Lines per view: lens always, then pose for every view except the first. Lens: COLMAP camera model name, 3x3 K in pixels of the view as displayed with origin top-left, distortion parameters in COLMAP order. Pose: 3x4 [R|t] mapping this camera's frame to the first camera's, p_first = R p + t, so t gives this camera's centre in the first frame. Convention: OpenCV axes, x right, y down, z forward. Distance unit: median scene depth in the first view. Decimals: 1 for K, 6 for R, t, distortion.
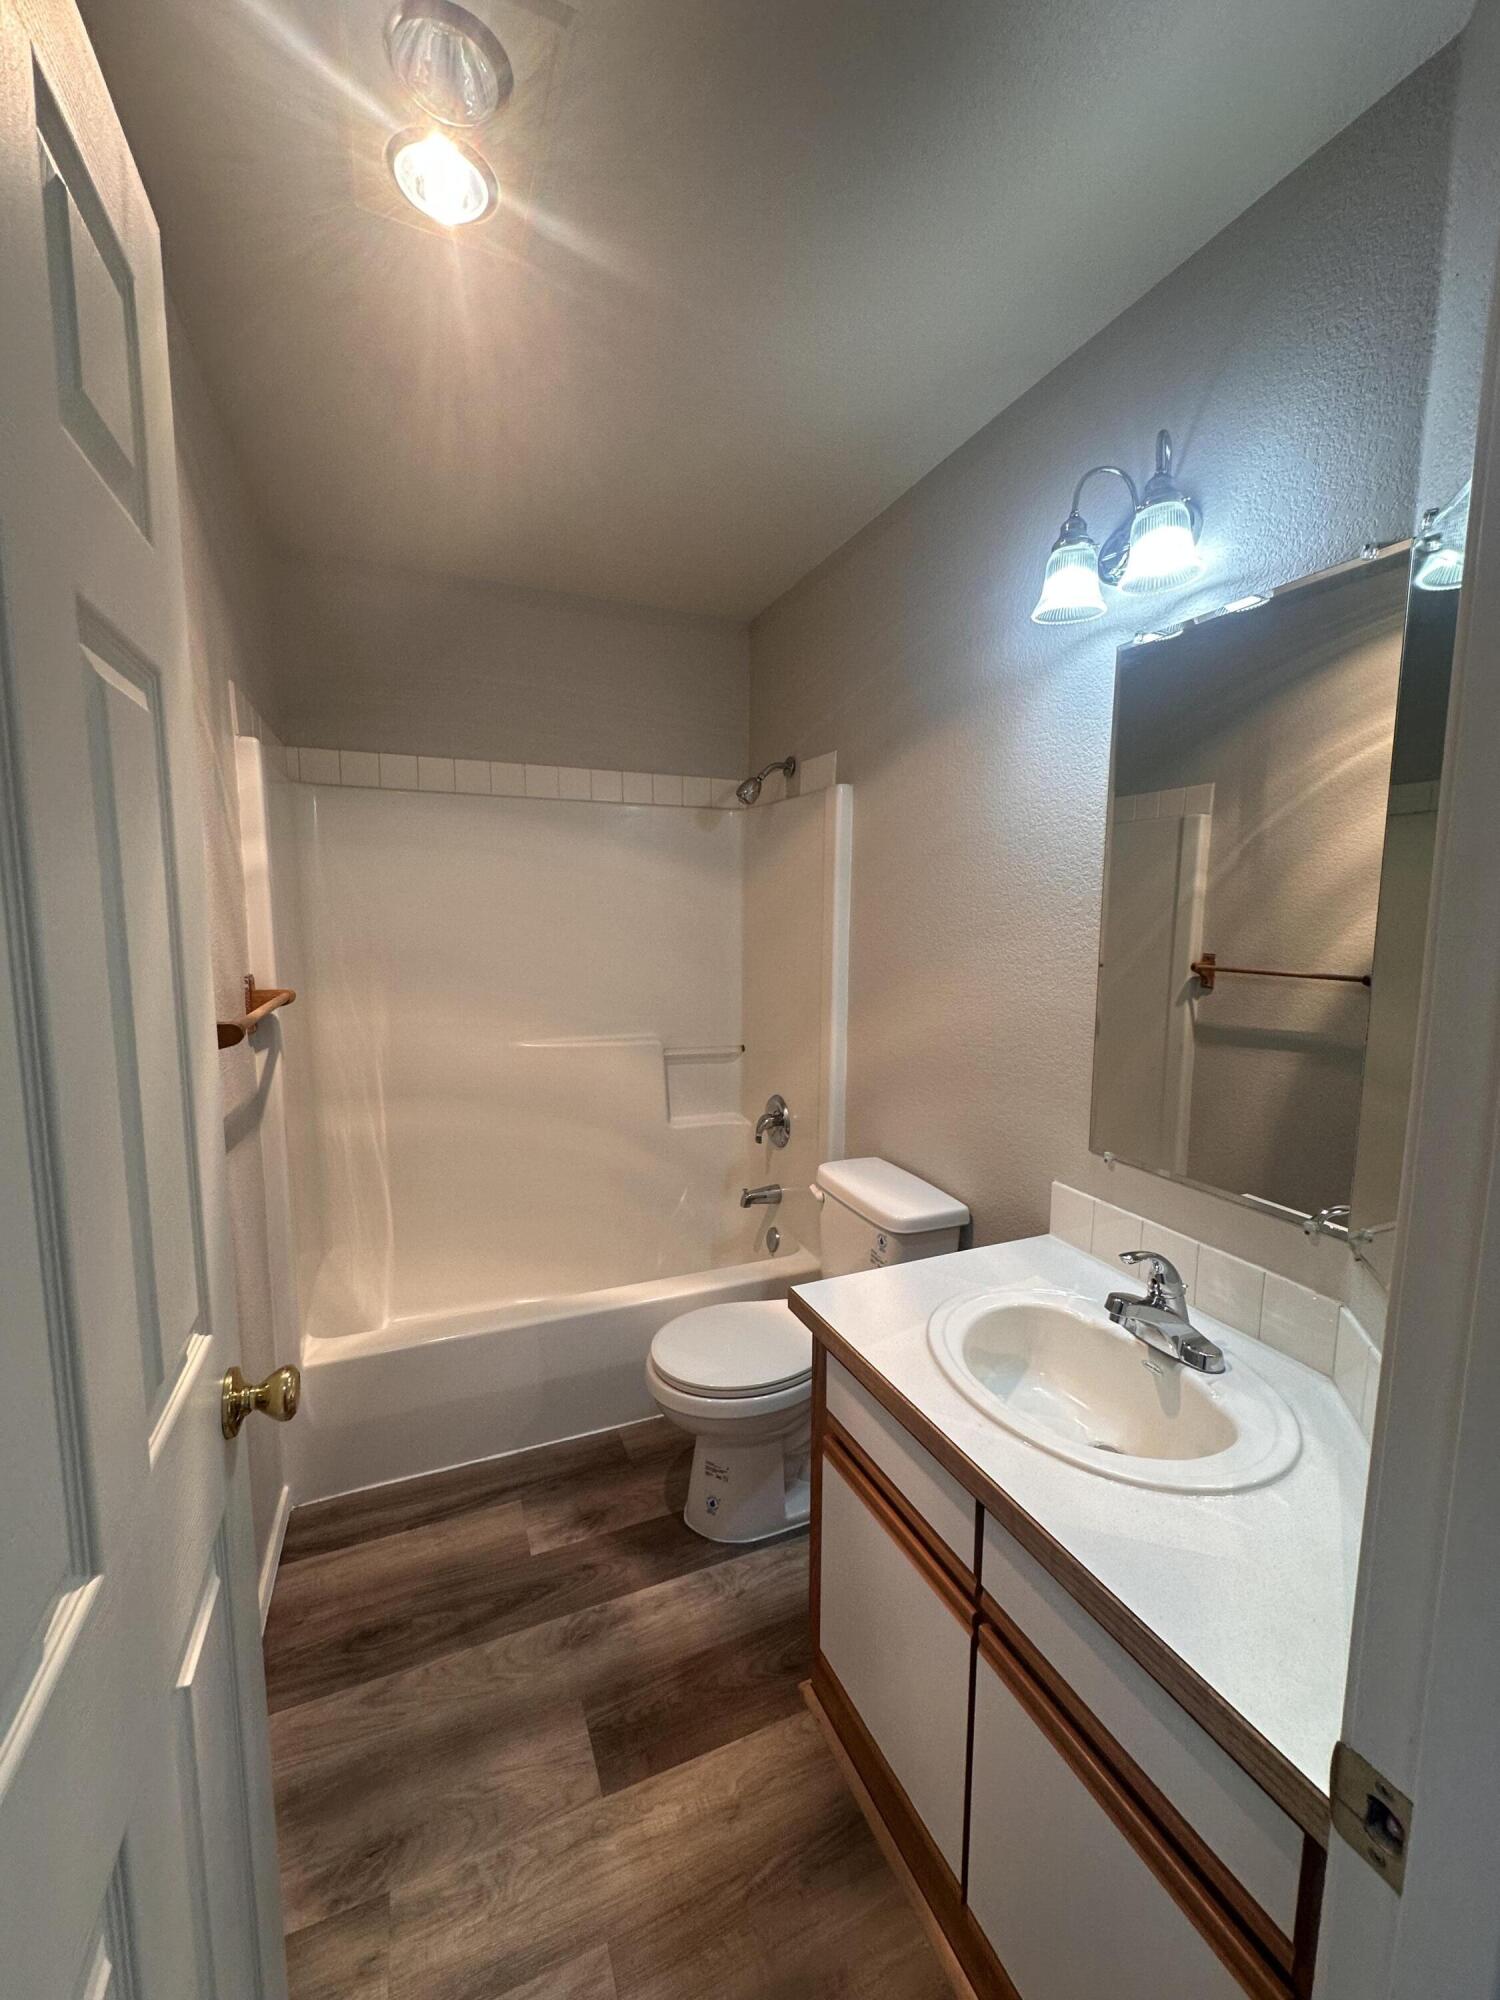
lens RADIAL K [[808.8, 0, 750.0], [0, 808.8, 1000.0], [0, 0, 1]] dist [-0.000029, 0.000204]
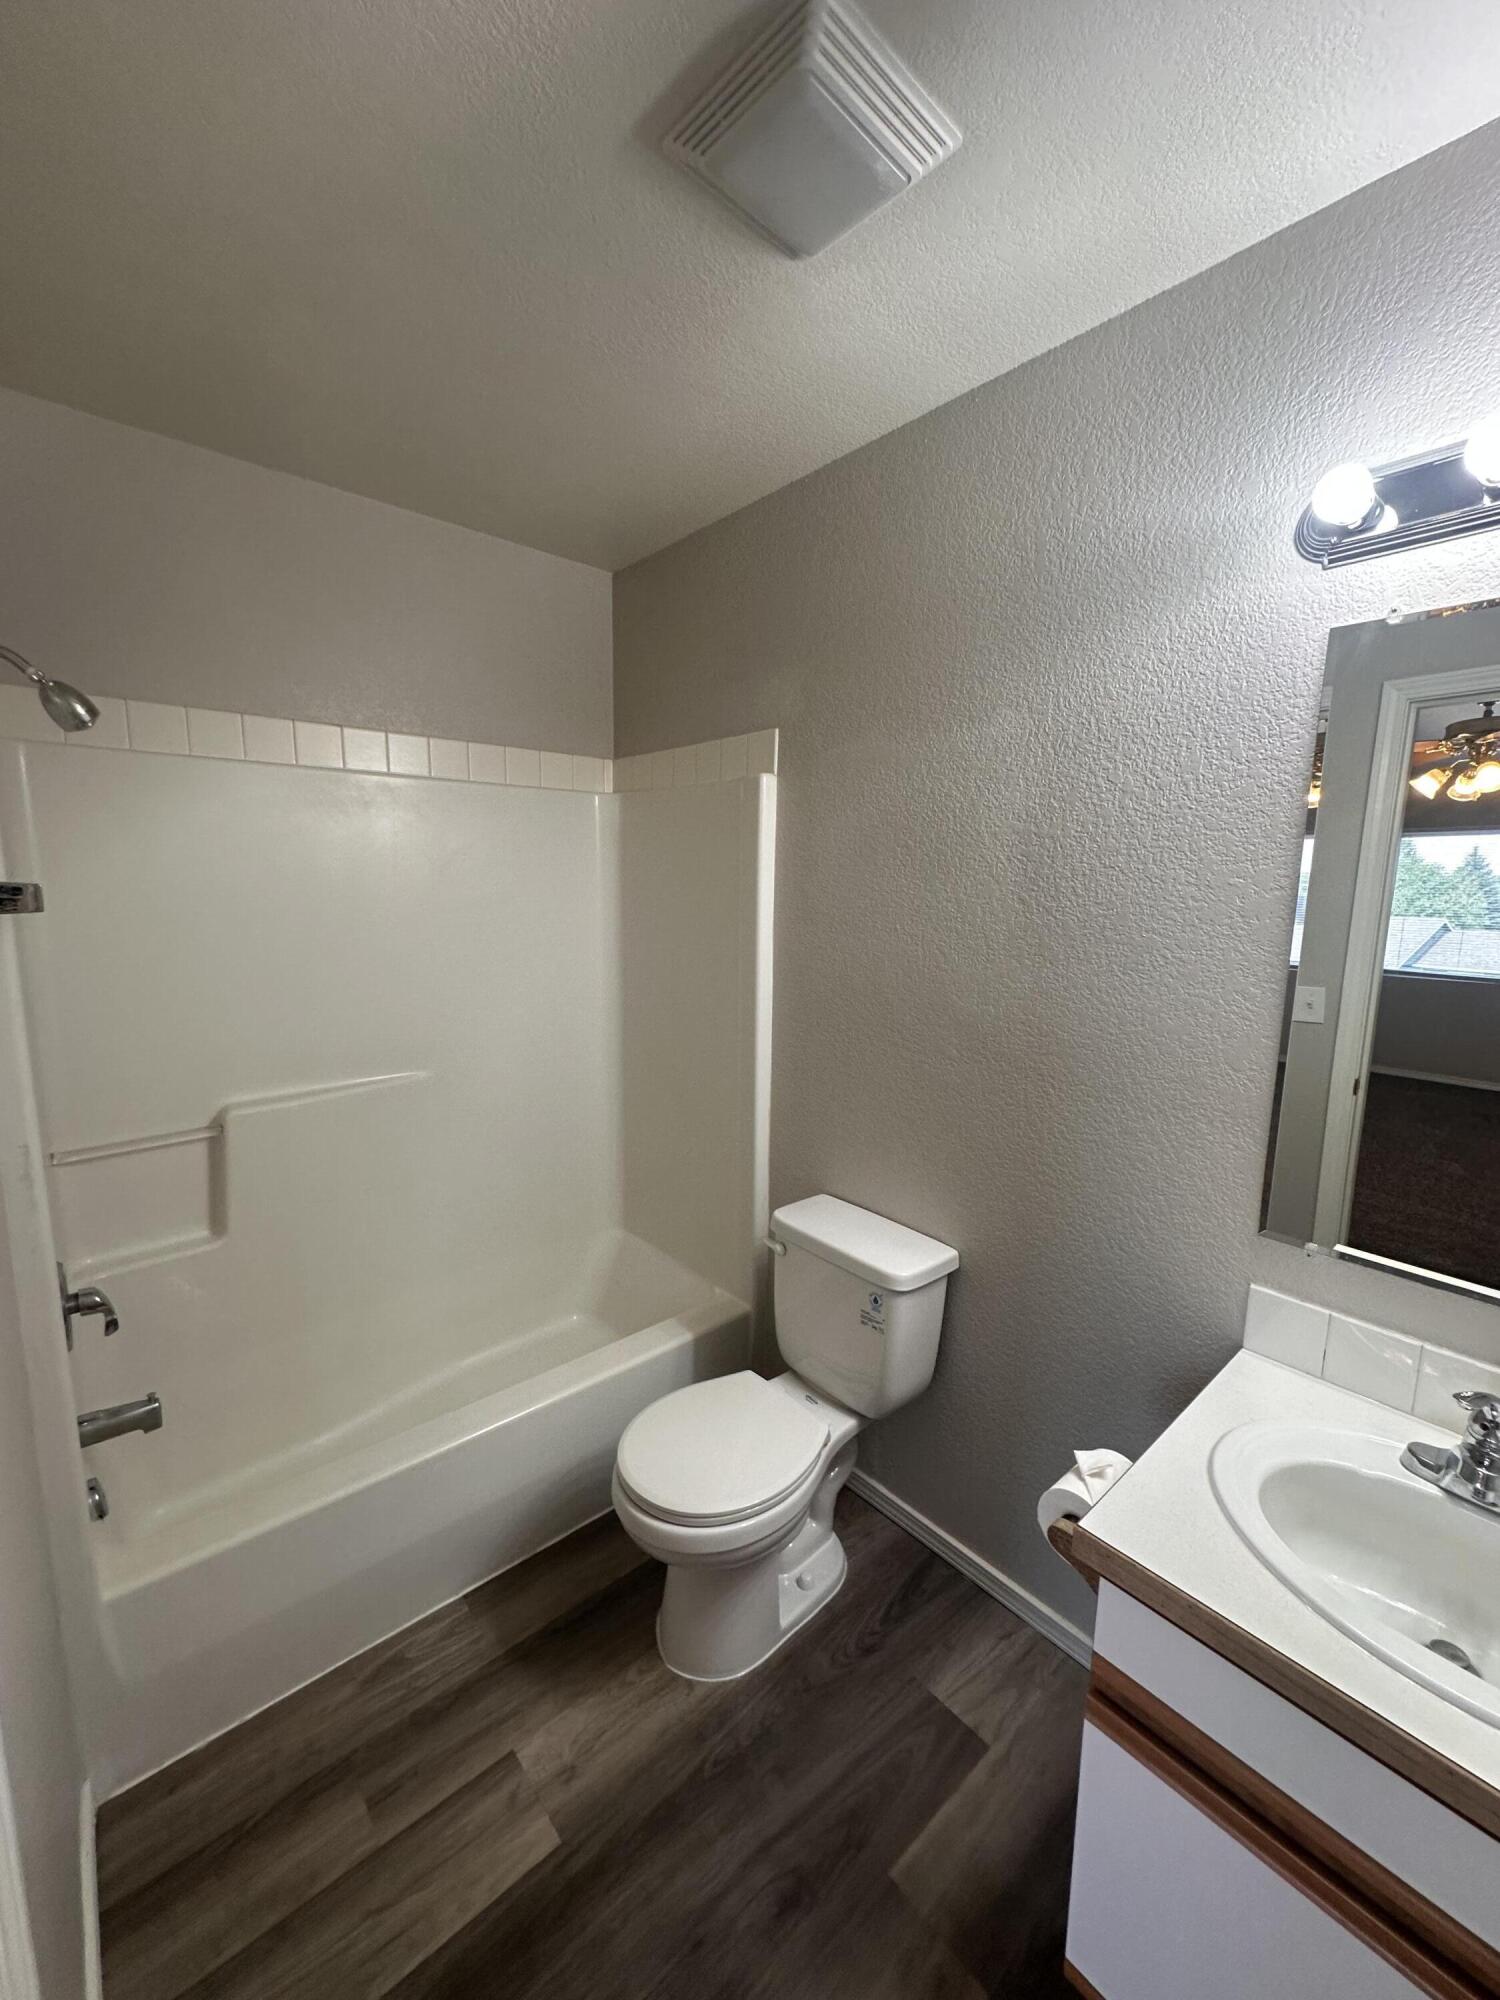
lens RADIAL K [[788.9, 0, 750.0], [0, 788.9, 1000.0], [0, 0, 1]] dist [-0.001760, 0.001089]
pose [[0.952586, -0.040706, 0.301533, -0.218367], [0.028706, 0.998613, 0.044126, -0.075529], [-0.302911, -0.033378, 0.952434, 0.220810]]
